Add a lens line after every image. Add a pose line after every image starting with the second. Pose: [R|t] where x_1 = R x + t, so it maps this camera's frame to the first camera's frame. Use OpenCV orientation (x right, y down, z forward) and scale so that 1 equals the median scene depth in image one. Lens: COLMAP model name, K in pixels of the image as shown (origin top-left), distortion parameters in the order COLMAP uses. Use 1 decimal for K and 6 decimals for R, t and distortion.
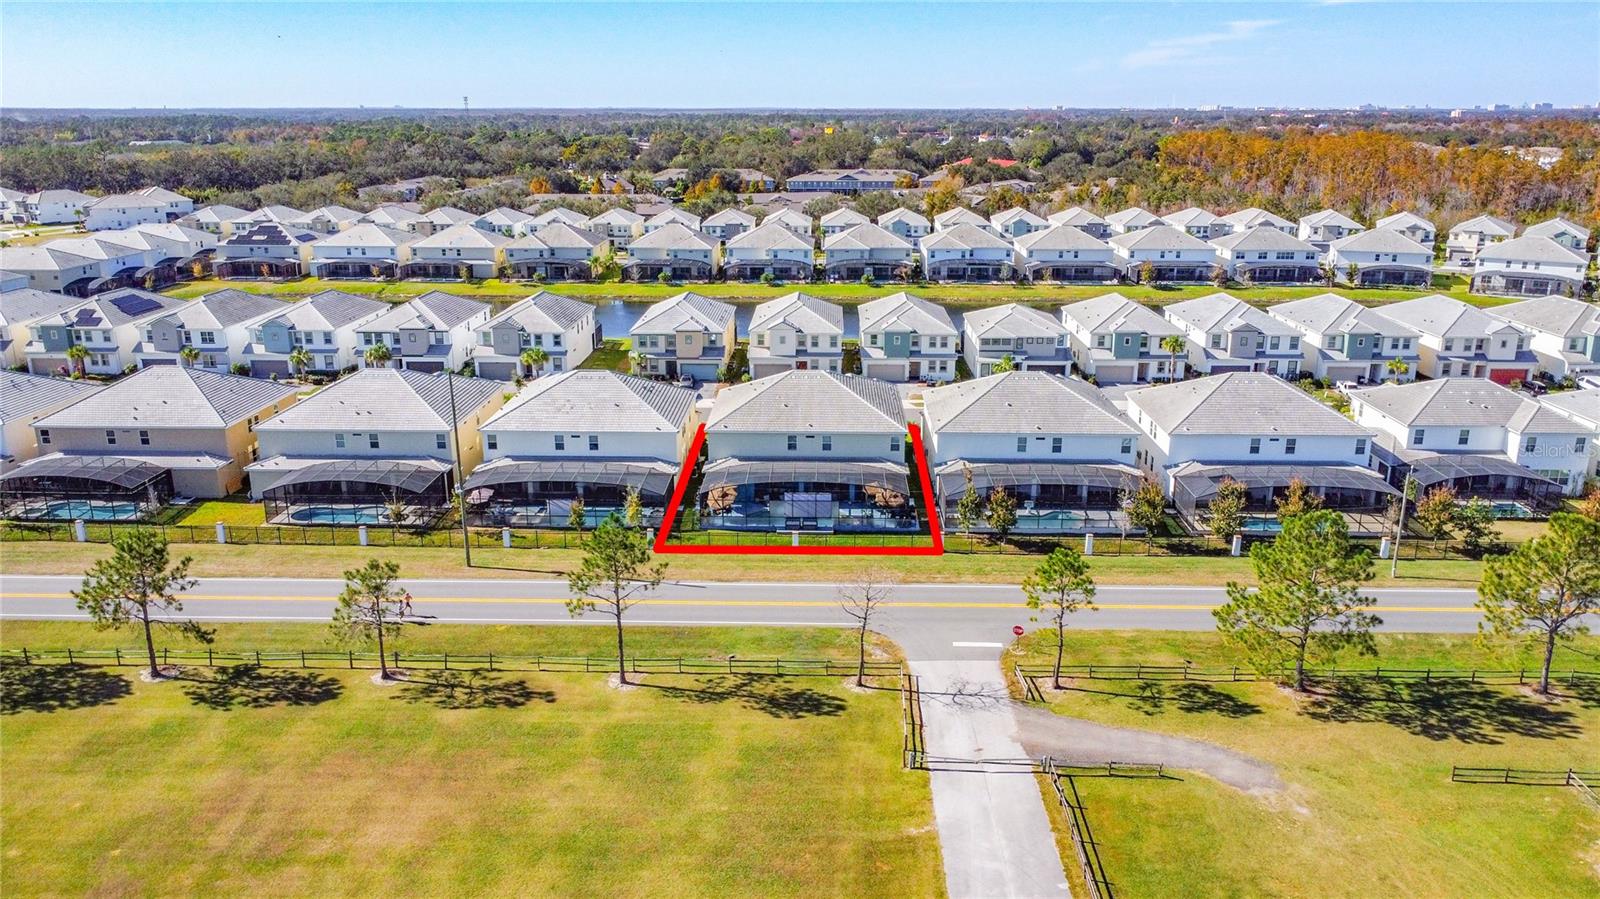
lens RADIAL K [[1179.5, 0, 796.2], [0, 1179.5, 449.0], [0, 0, 1]] dist [0.005487, -0.007550]
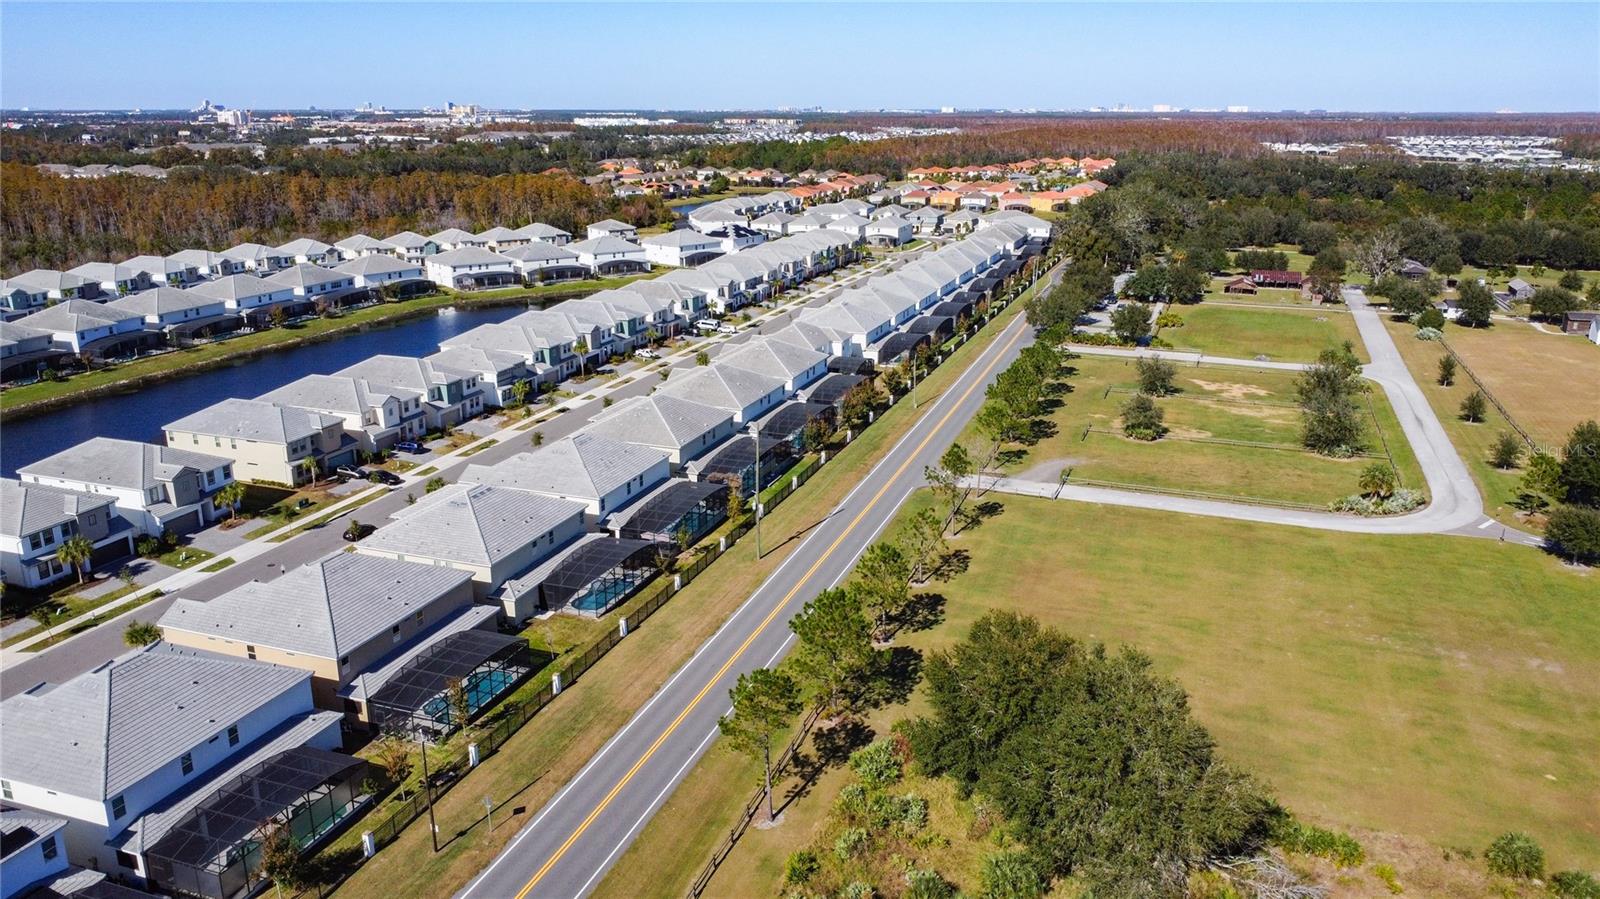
lens RADIAL K [[1163.7, 0, 798.4], [0, 1163.7, 449.9], [0, 0, 1]] dist [0.003988, -0.015120]
pose [[0.309745, -0.269097, 0.911945, -0.908810], [0.263588, 0.945826, 0.189566, -0.166951], [-0.913553, 0.181661, 0.363896, 0.260074]]
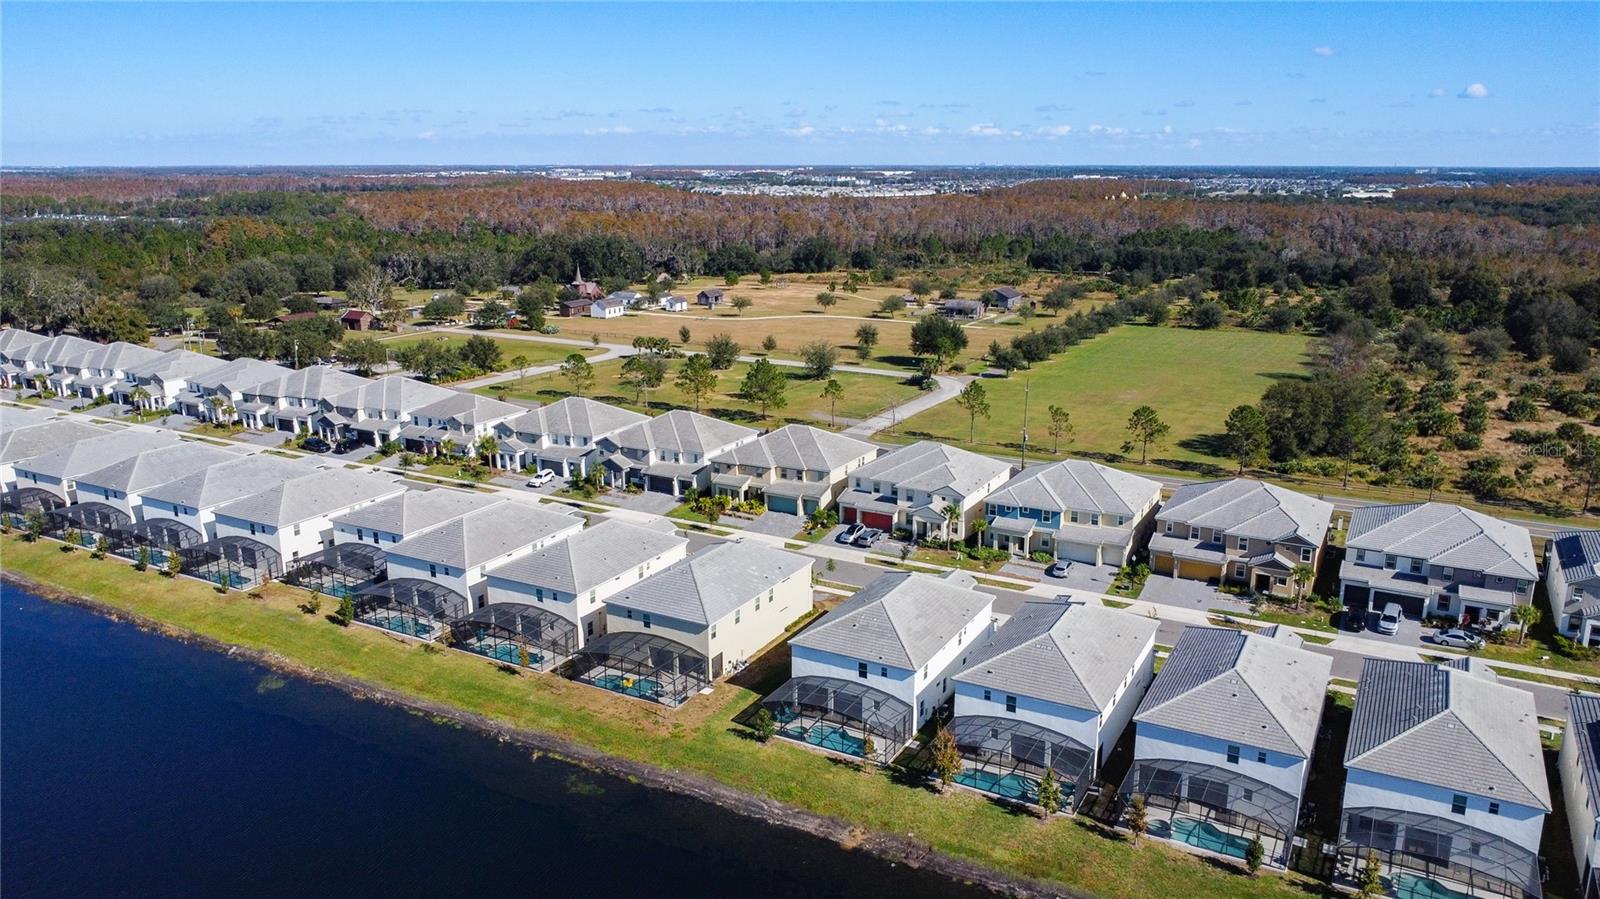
lens RADIAL K [[1148.2, 0, 797.9], [0, 1148.2, 446.7], [0, 0, 1]] dist [-0.002287, -0.007758]
pose [[-0.889837, -0.109463, 0.442954, -0.484711], [0.126705, 0.873335, 0.470353, -0.552896], [-0.438333, 0.474662, -0.763256, 1.600001]]
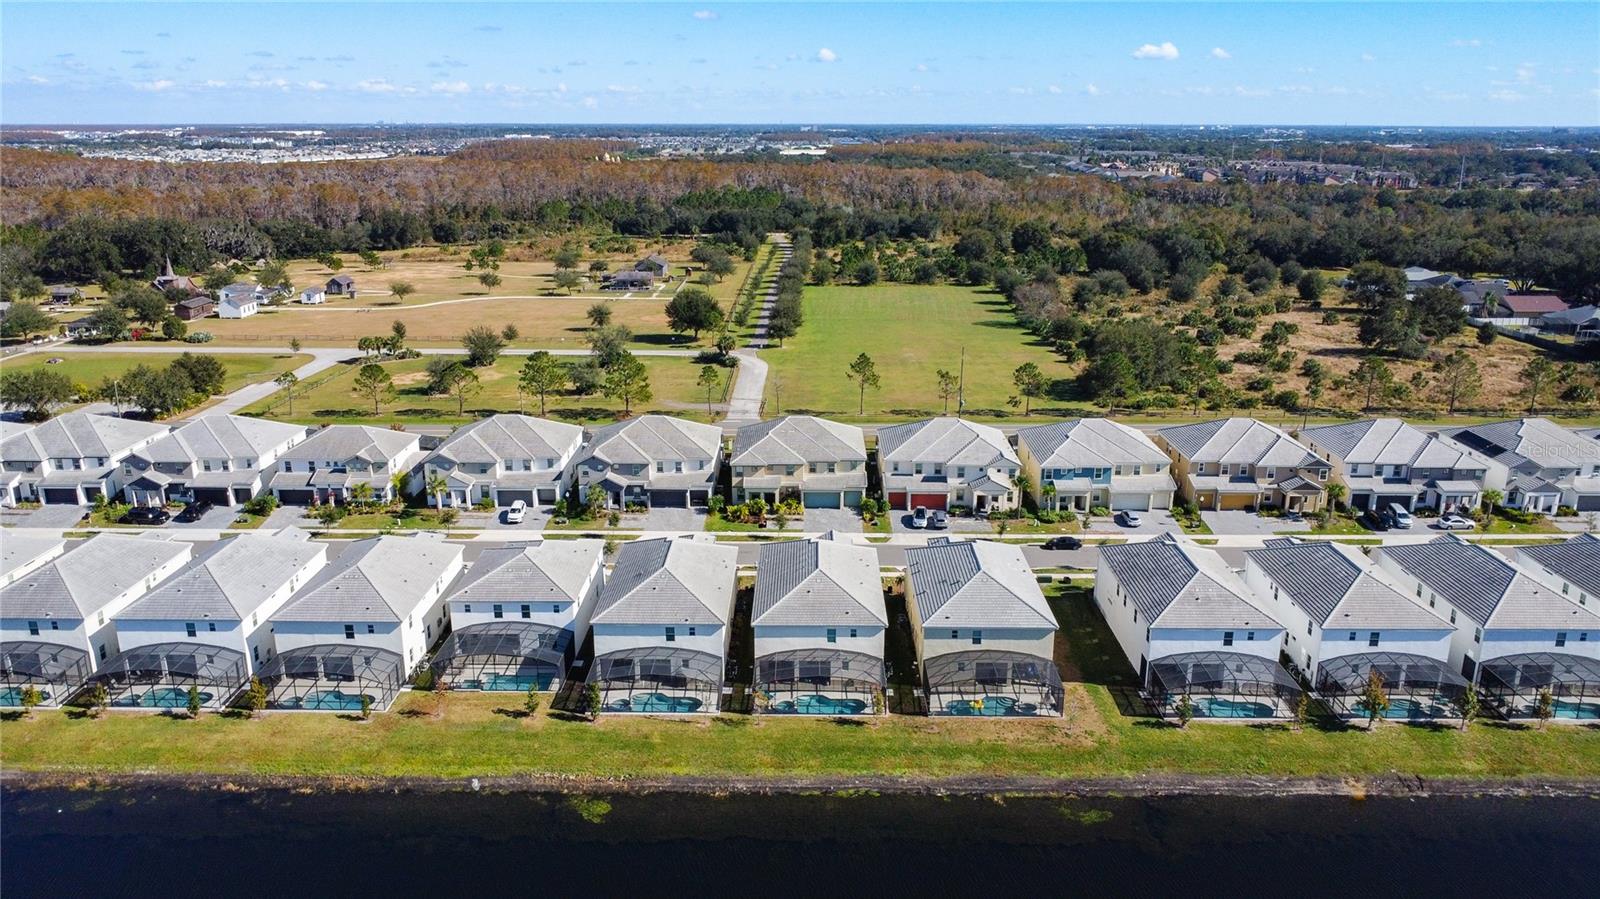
lens RADIAL K [[1148.2, 0, 797.9], [0, 1148.2, 446.7], [0, 0, 1]] dist [-0.002287, -0.007758]
pose [[-0.999858, 0.003752, -0.016429, 0.025748], [-0.005511, 0.848498, 0.529170, -0.591770], [0.015925, 0.529186, -0.848357, 1.666133]]
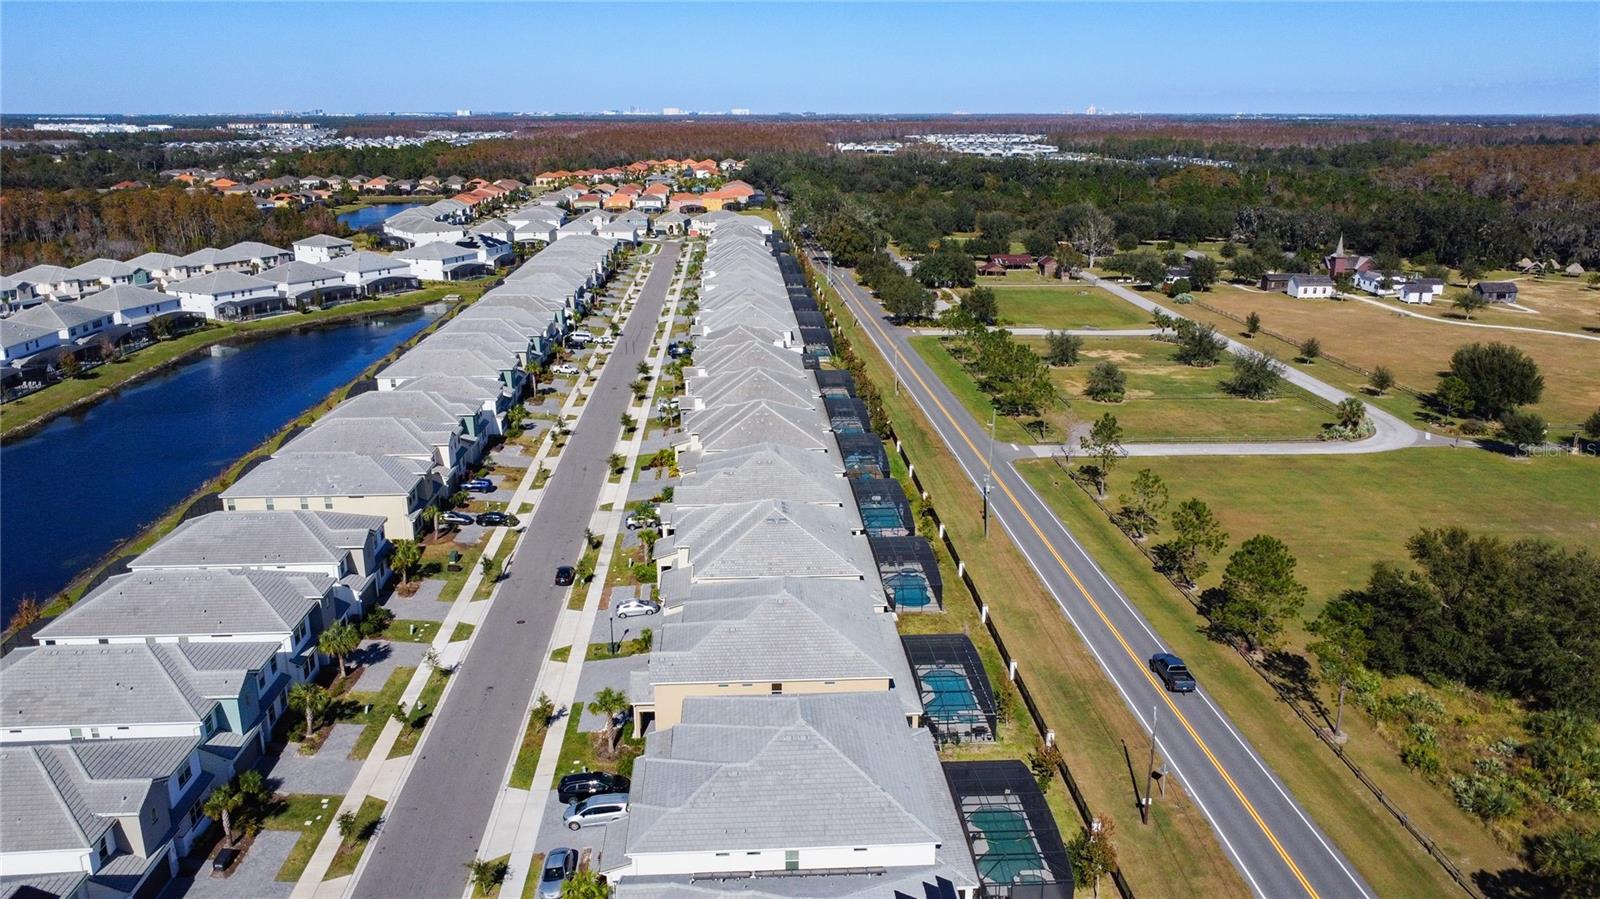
lens RADIAL K [[1163.7, 0, 798.4], [0, 1163.7, 449.9], [0, 0, 1]] dist [0.003988, -0.015120]
pose [[-0.088634, -0.279779, 0.955964, -0.987334], [0.277182, 0.914905, 0.293462, -0.302897], [-0.956720, 0.290987, -0.003542, 0.729238]]
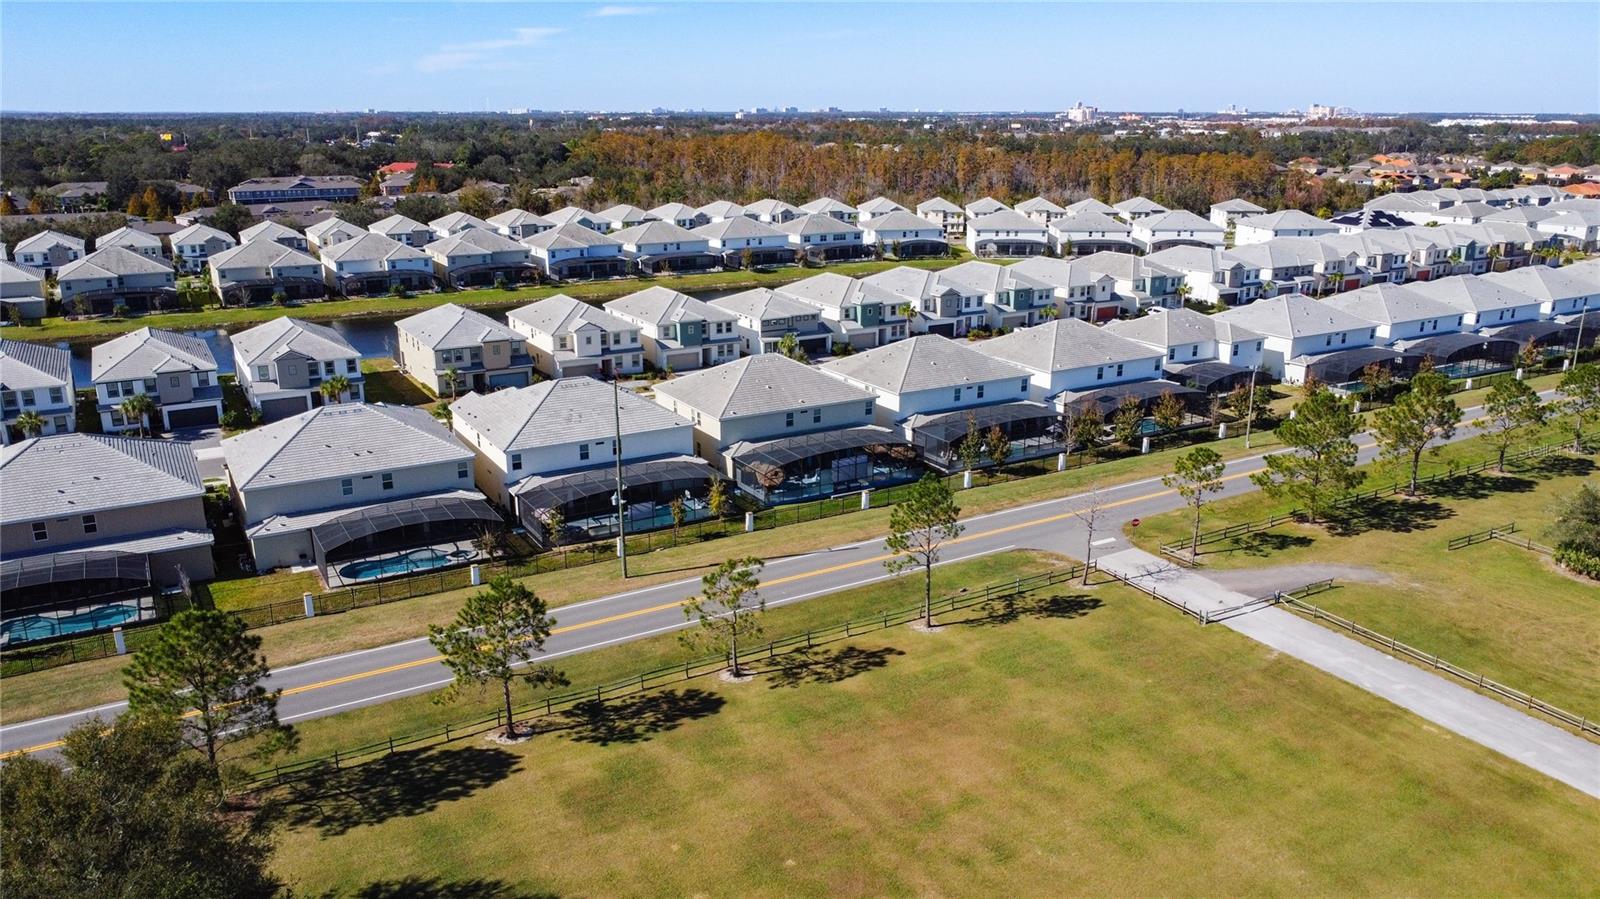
lens RADIAL K [[1163.7, 0, 798.4], [0, 1163.7, 449.9], [0, 0, 1]] dist [0.003988, -0.015120]
pose [[0.847216, -0.148485, 0.510076, -0.385903], [0.147383, 0.988151, 0.042857, -0.015945], [-0.510396, 0.038867, 0.859061, 0.053444]]
